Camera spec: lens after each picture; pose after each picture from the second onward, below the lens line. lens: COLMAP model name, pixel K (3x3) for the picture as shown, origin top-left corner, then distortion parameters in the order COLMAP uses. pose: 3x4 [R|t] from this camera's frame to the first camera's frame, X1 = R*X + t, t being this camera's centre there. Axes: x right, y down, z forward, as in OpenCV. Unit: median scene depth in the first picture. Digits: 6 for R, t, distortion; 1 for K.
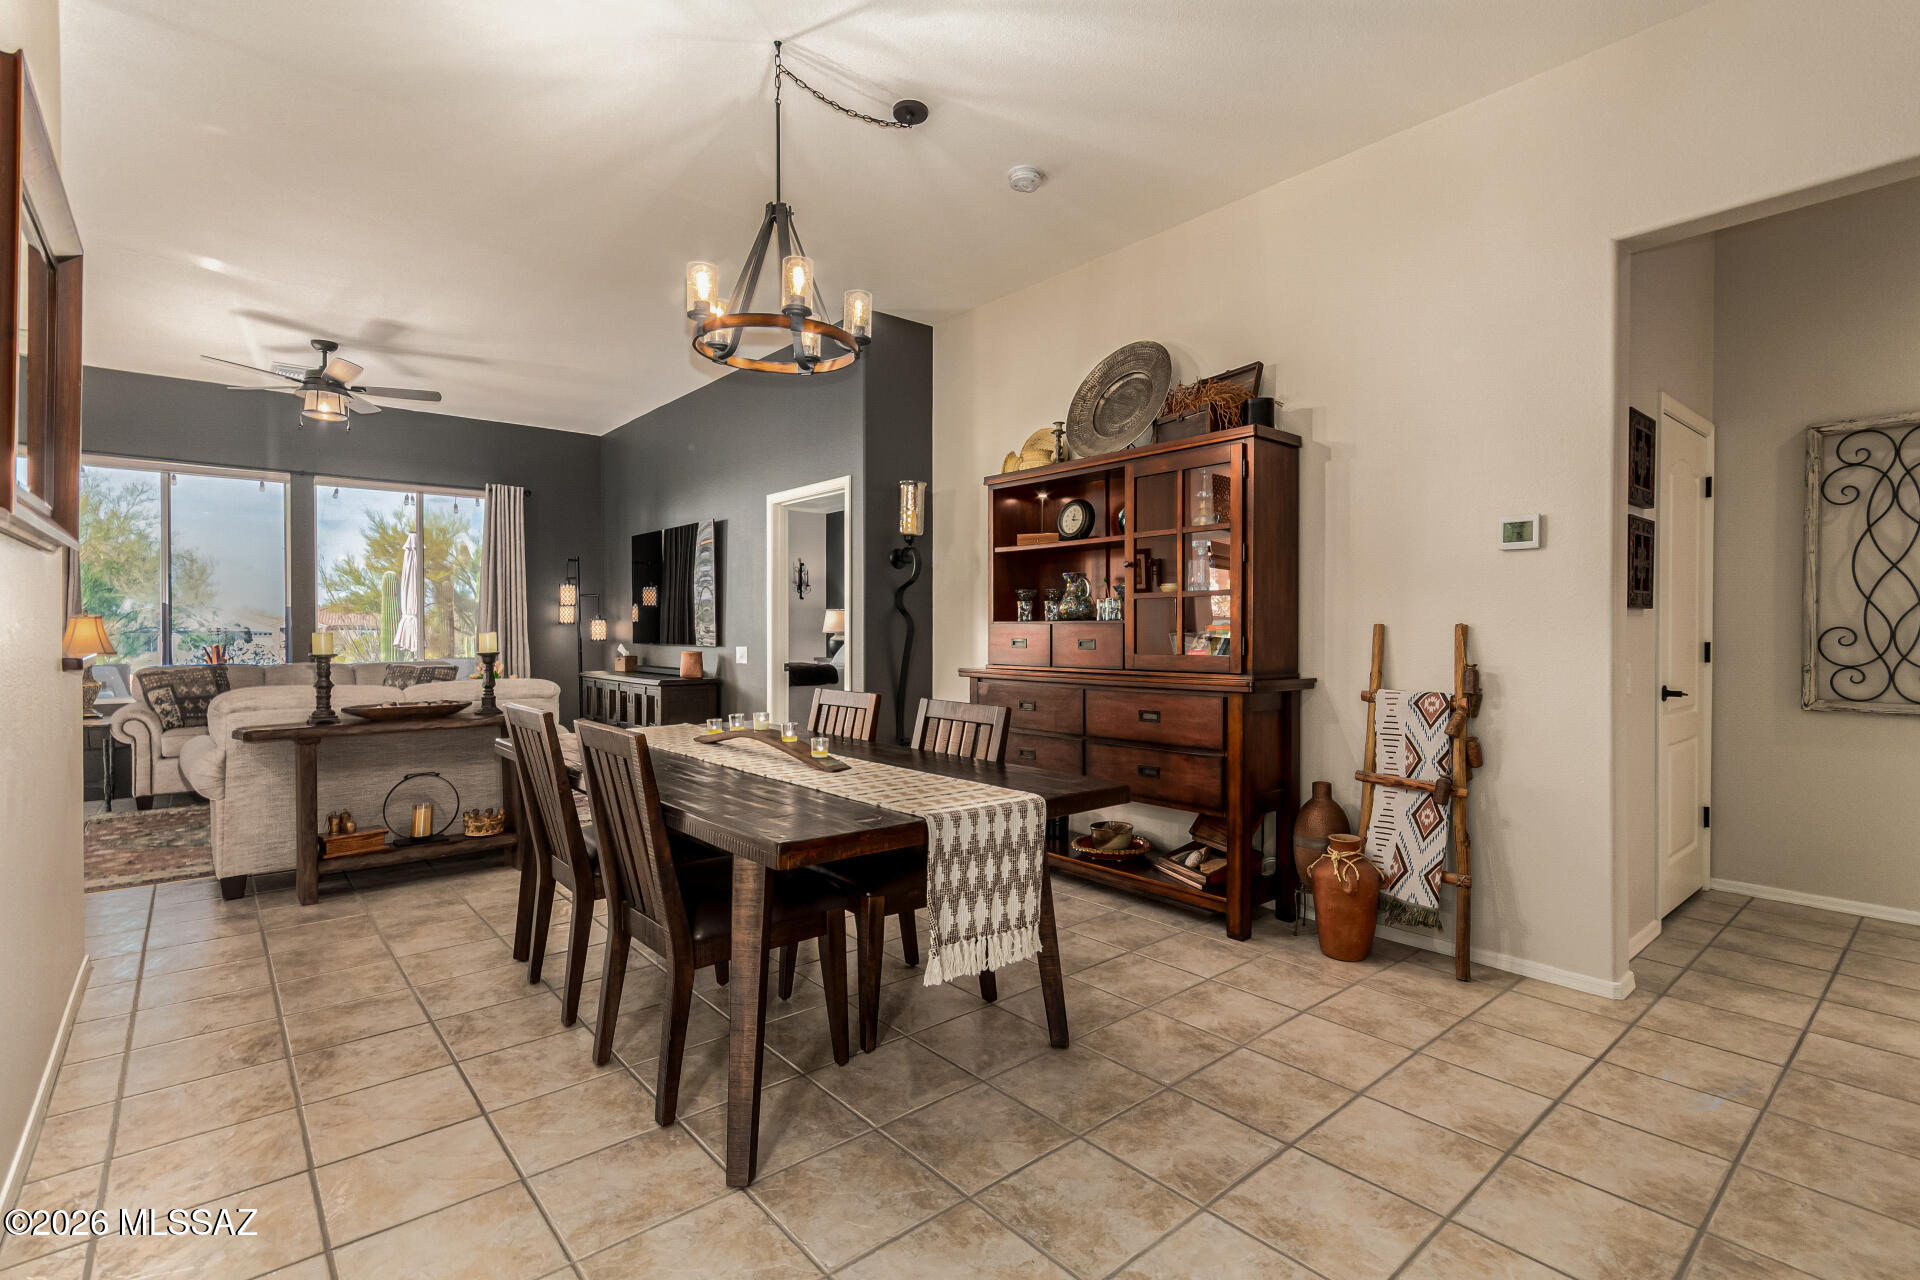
lens RADIAL K [[891.1, 0, 967.7], [0, 891.1, 637.3], [0, 0, 1]] dist [0.007189, -0.000141]
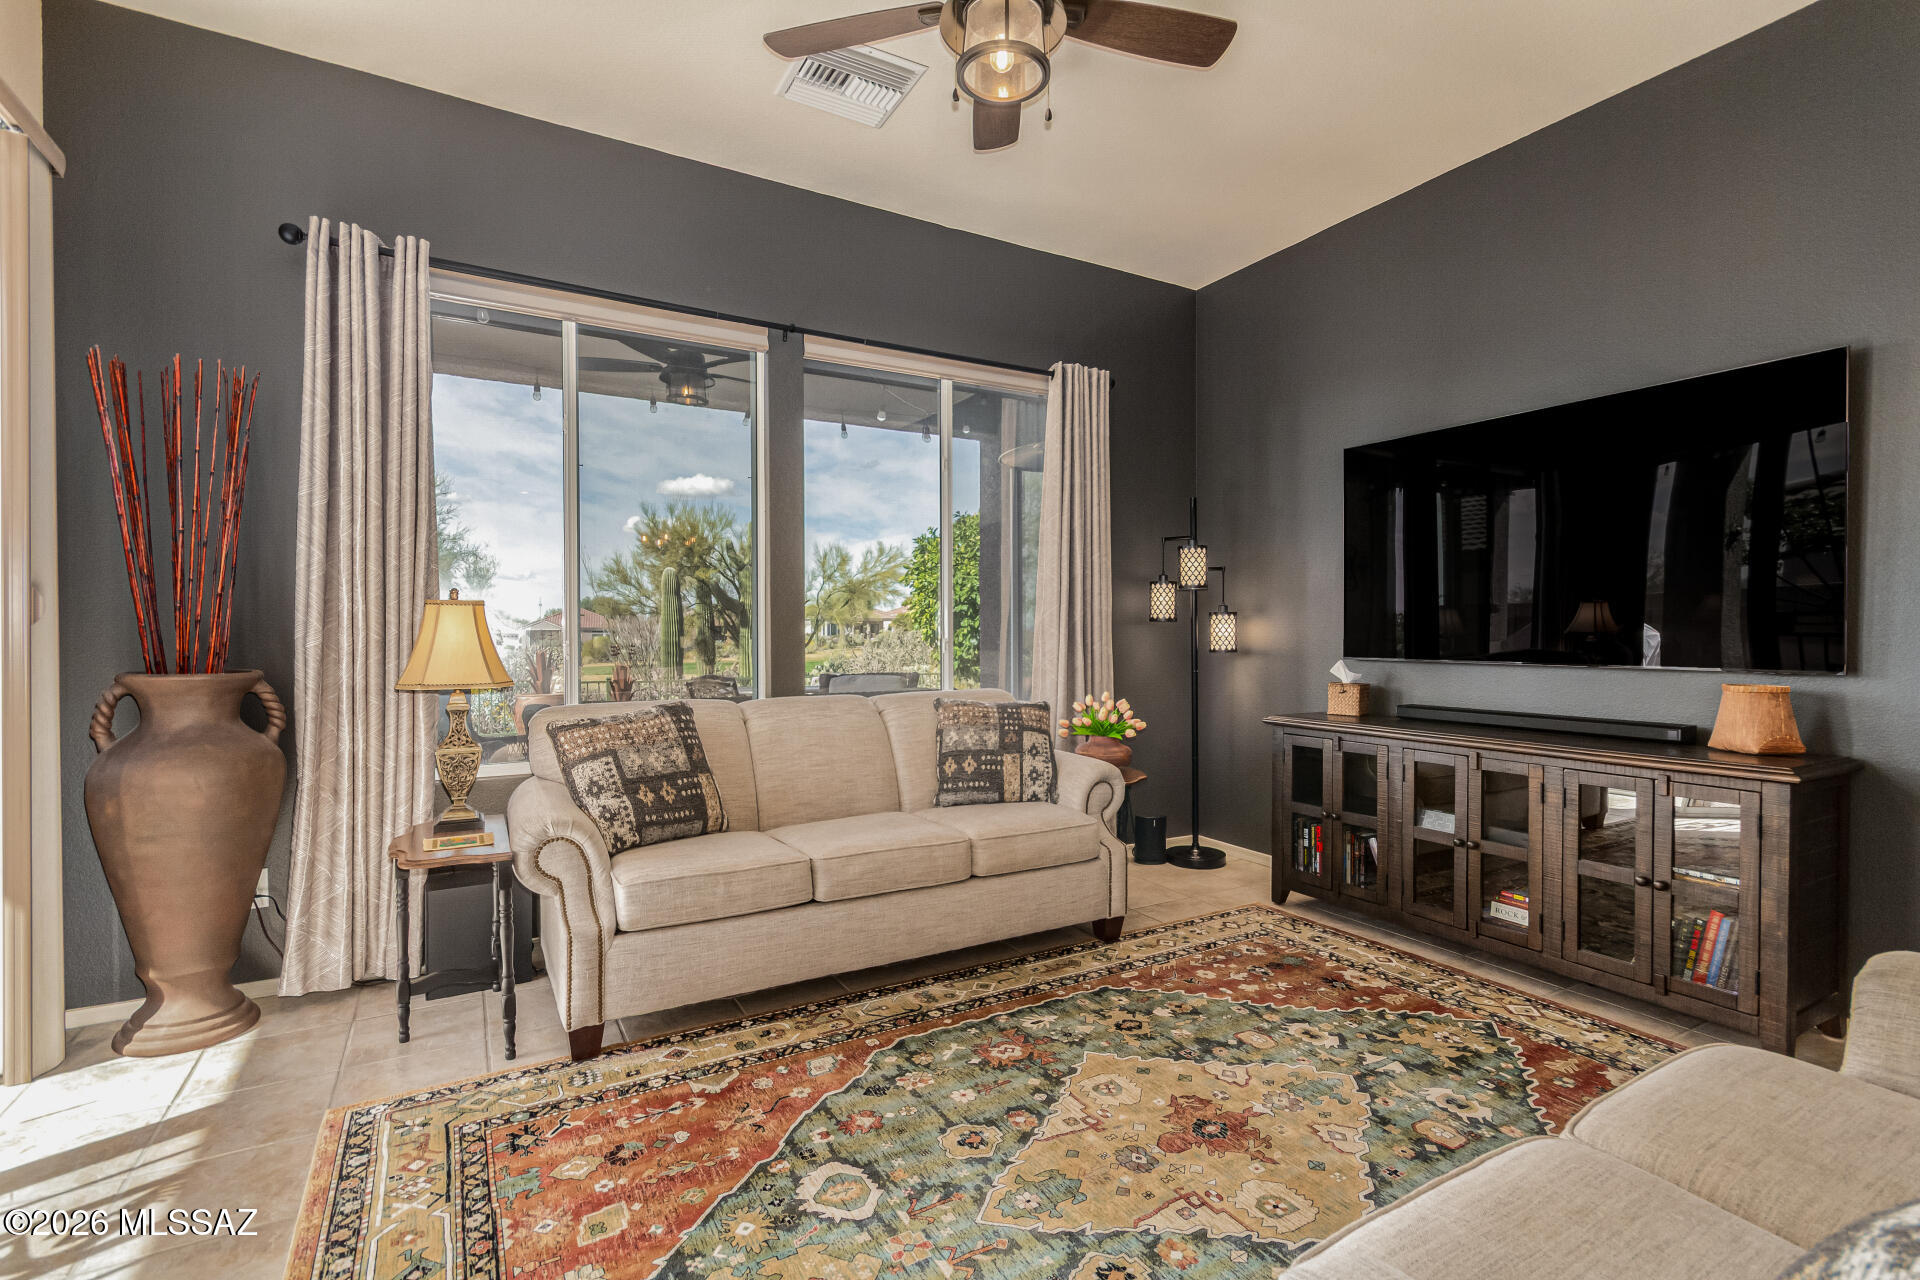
lens RADIAL K [[891.1, 0, 991.4], [0, 891.1, 636.9], [0, 0, 1]] dist [0.007189, -0.000141]
pose [[0.986874, -0.000913, -0.161487, -0.912581], [0.000079, 0.999987, -0.005173, -0.002817], [0.161489, 0.005092, 0.986861, 0.851647]]
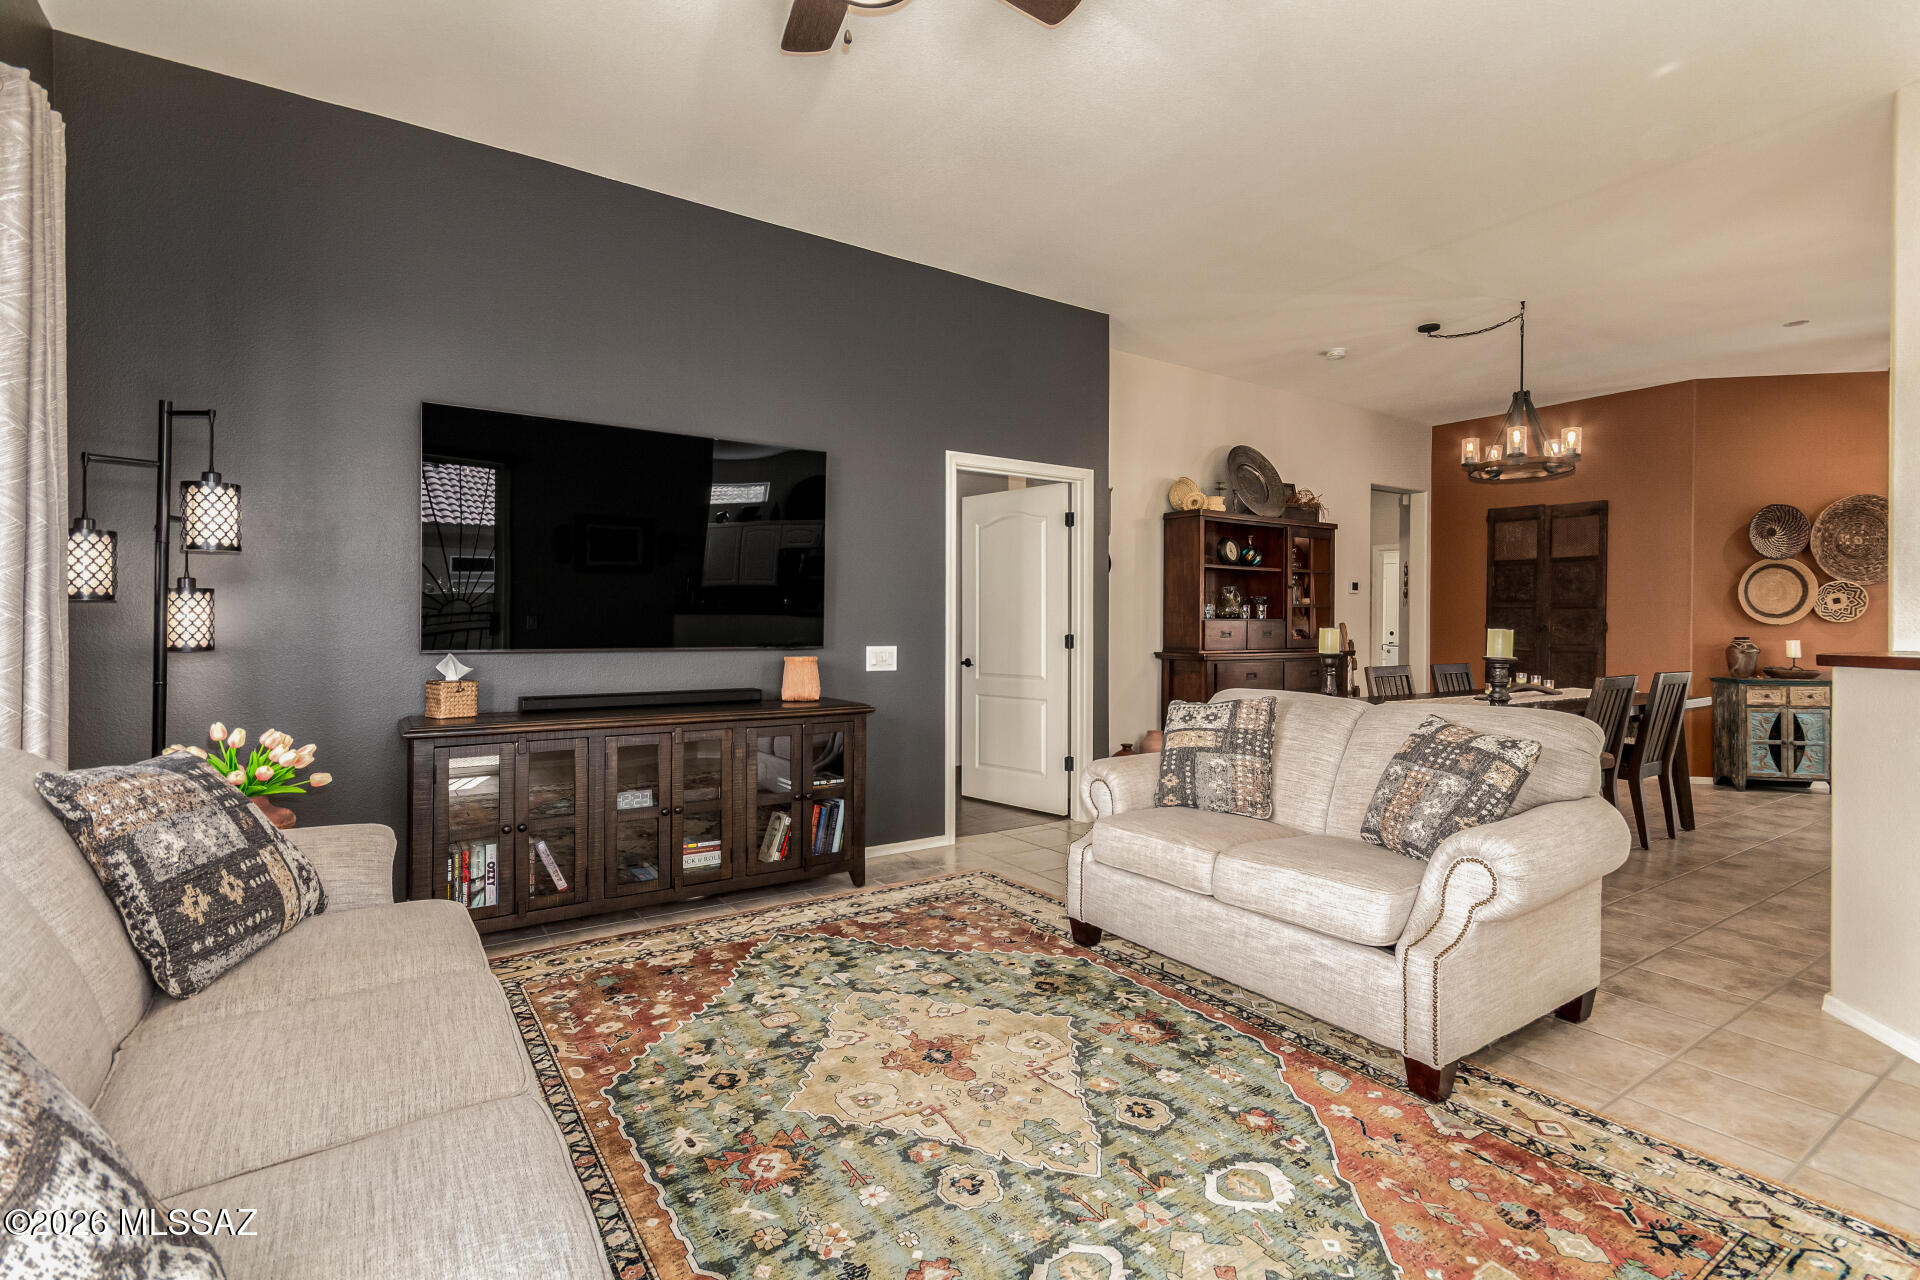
lens RADIAL K [[891.1, 0, 961.9], [0, 891.1, 620.3], [0, 0, 1]] dist [0.007189, -0.000141]
pose [[0.099129, 0.005630, 0.995059, -1.447045], [0.000225, 0.999984, -0.005680, -0.009967], [-0.995075, 0.000787, 0.099126, 1.290432]]
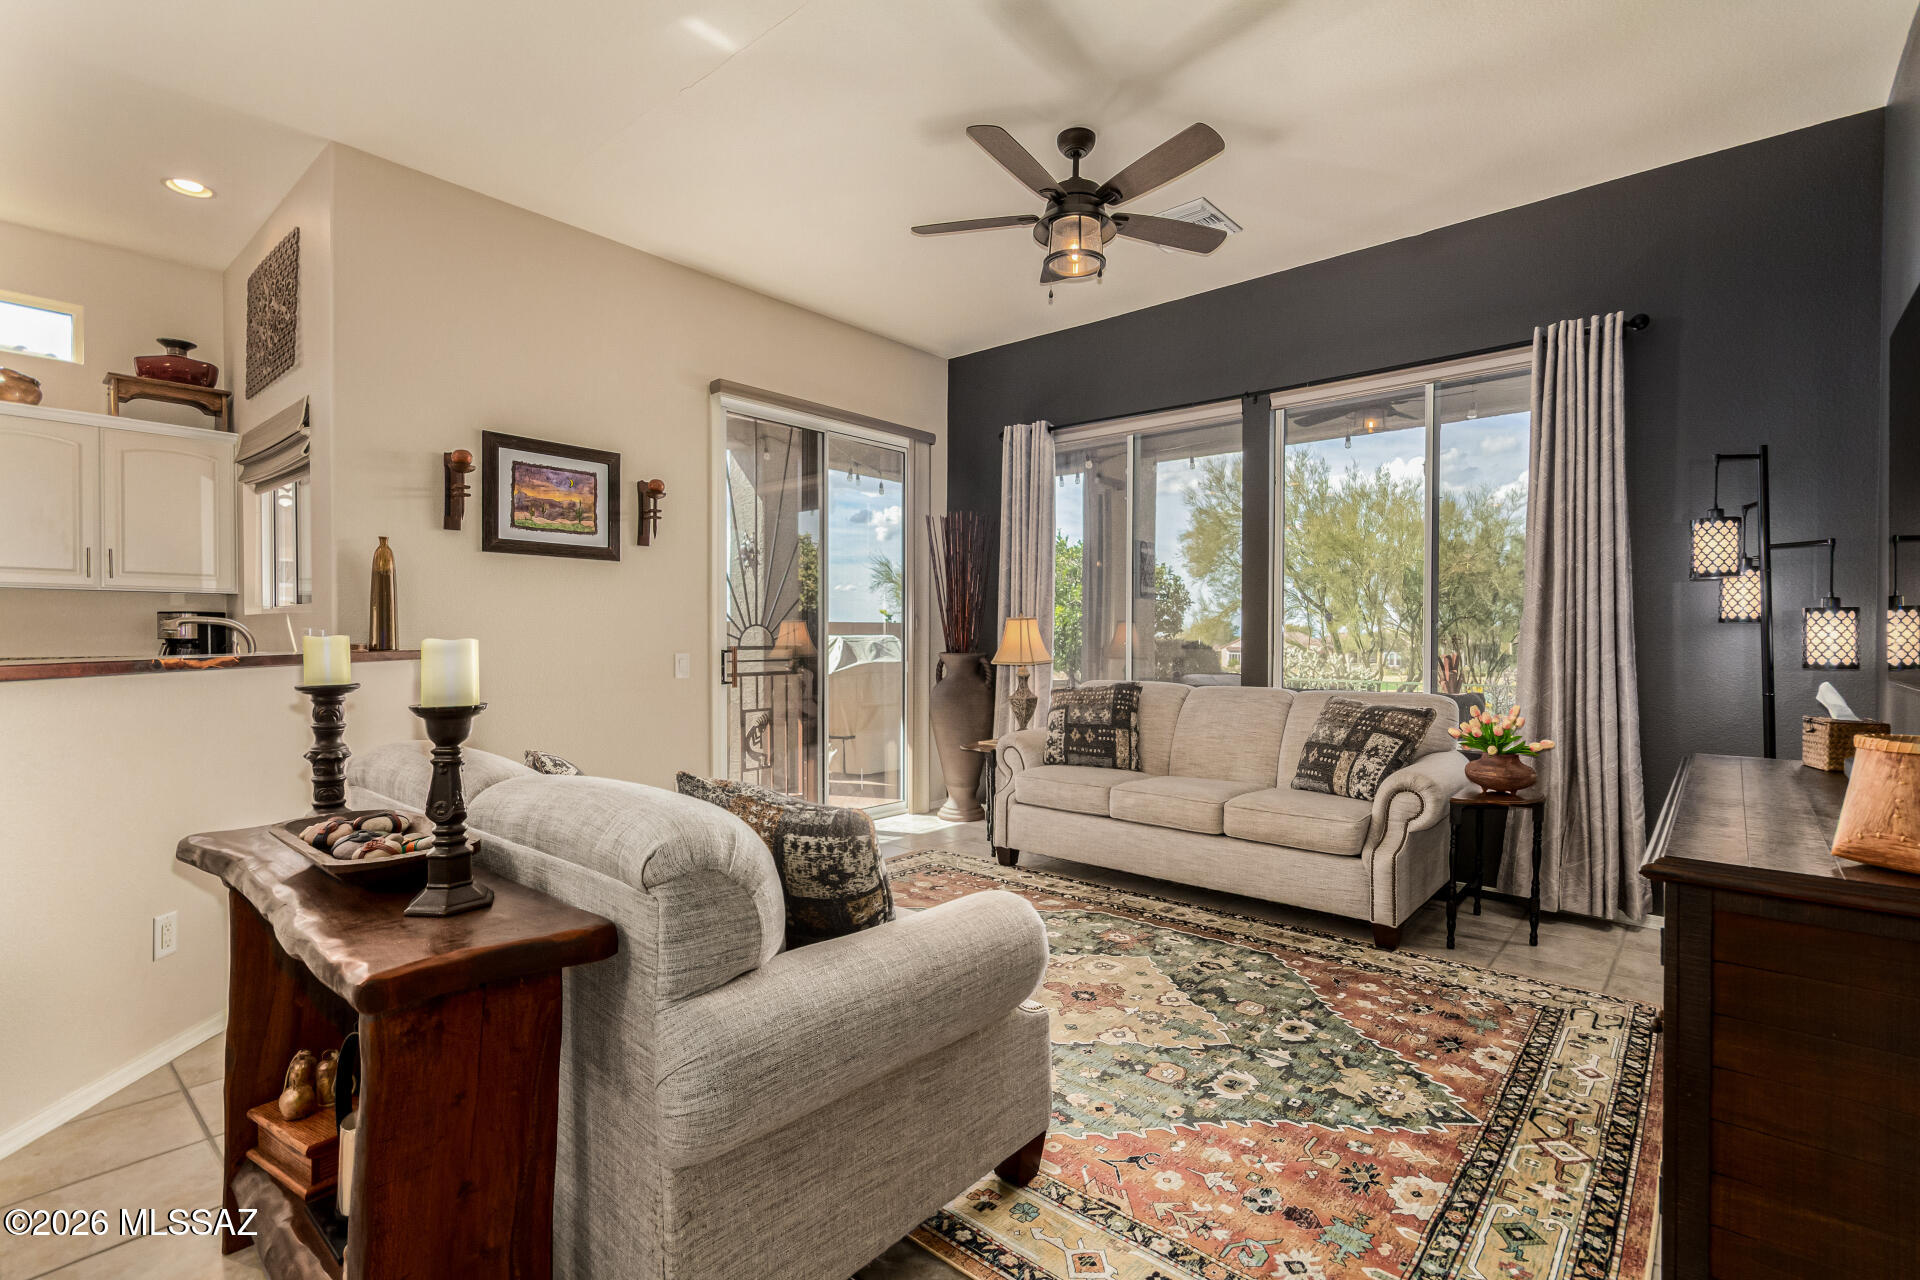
lens RADIAL K [[891.1, 0, 955.9], [0, 891.1, 645.0], [0, 0, 1]] dist [0.007189, -0.000141]
pose [[0.155965, 0.012691, -0.987681, -0.212213], [-0.011028, 0.999878, 0.011107, -0.009088], [0.987701, 0.009159, 0.156086, 1.156274]]
